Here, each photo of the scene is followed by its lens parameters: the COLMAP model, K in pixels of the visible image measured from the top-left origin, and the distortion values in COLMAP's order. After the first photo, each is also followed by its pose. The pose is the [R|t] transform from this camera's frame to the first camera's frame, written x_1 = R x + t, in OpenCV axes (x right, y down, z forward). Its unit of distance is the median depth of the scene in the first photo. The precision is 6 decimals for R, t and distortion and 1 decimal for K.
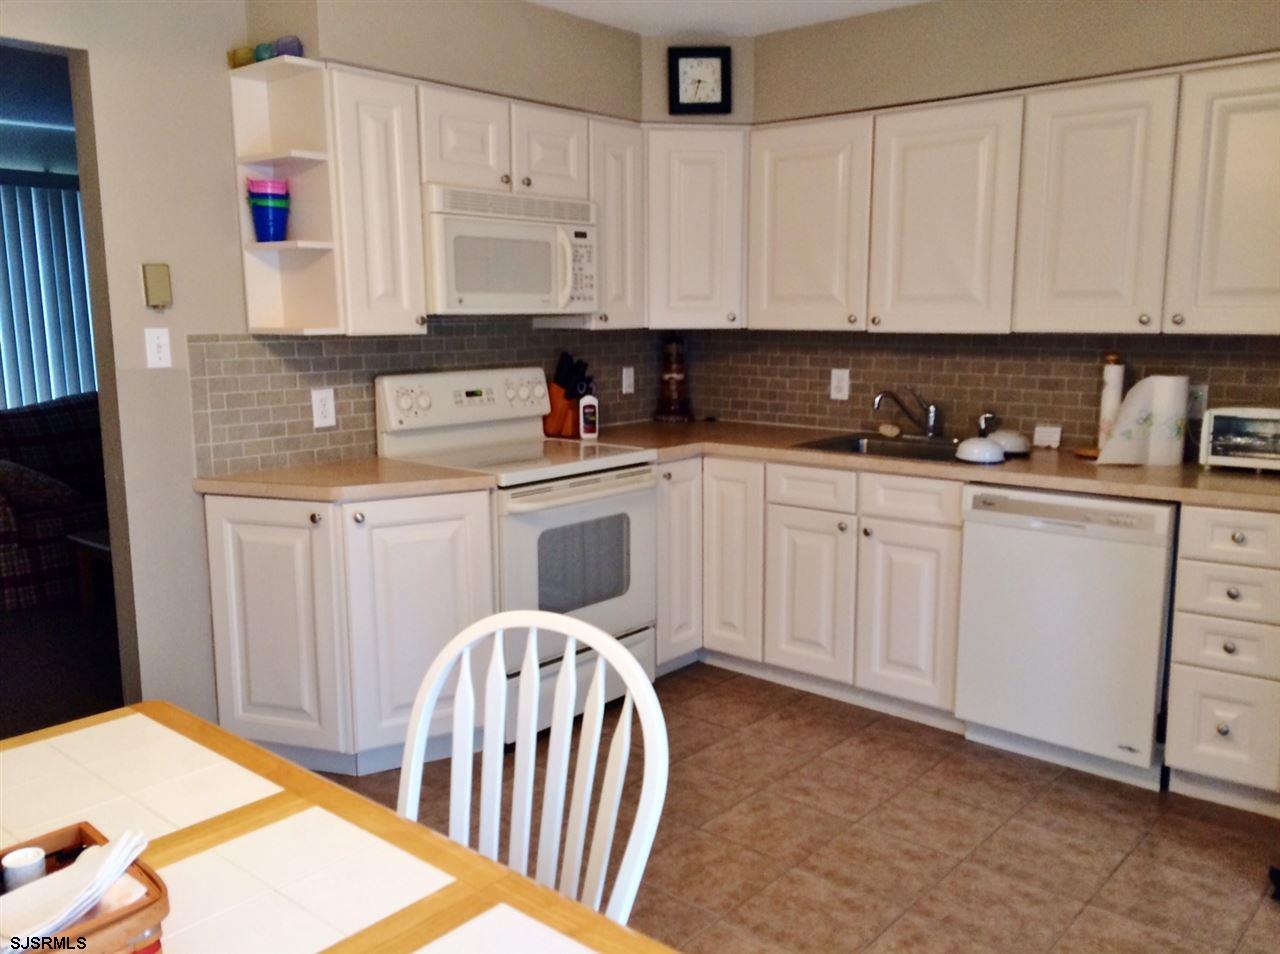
lens RADIAL K [[1083.2, 0, 630.4], [0, 1083.2, 480.8], [0, 0, 1]] dist [0.069451, -0.074356]
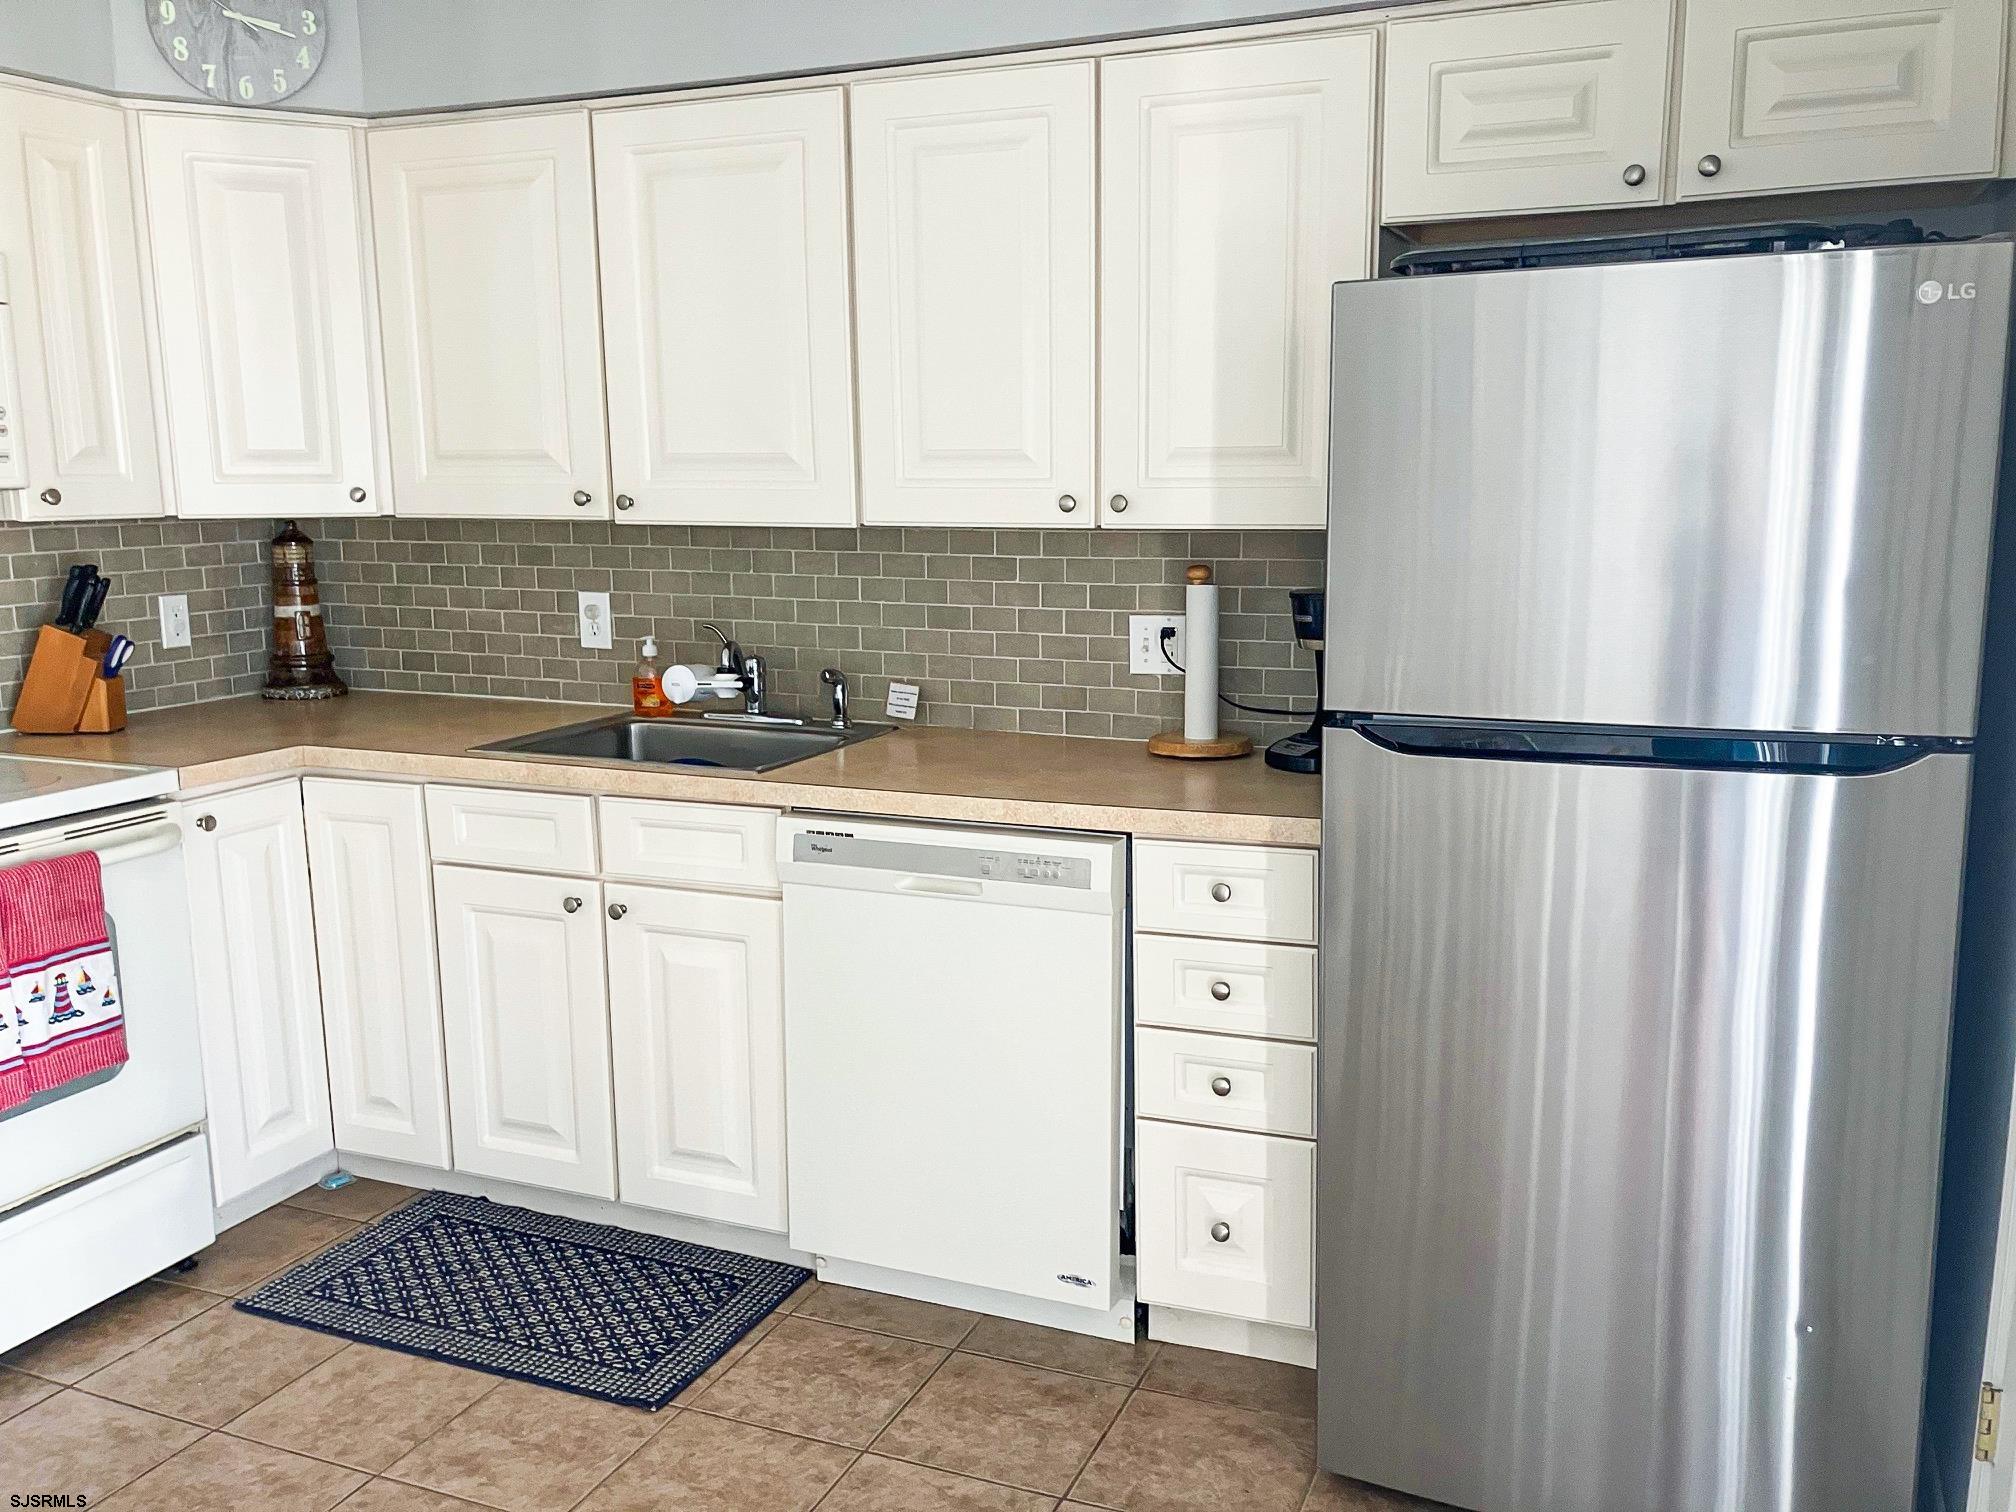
lens RADIAL K [[1706.1, 0, 1003.5], [0, 1706.1, 760.0], [0, 0, 1]] dist [0.069451, -0.074356]
pose [[0.950292, -0.052751, 0.306860, 0.144070], [0.049704, 0.998606, 0.017744, -0.029925], [-0.307368, -0.001610, 0.951589, 0.160118]]
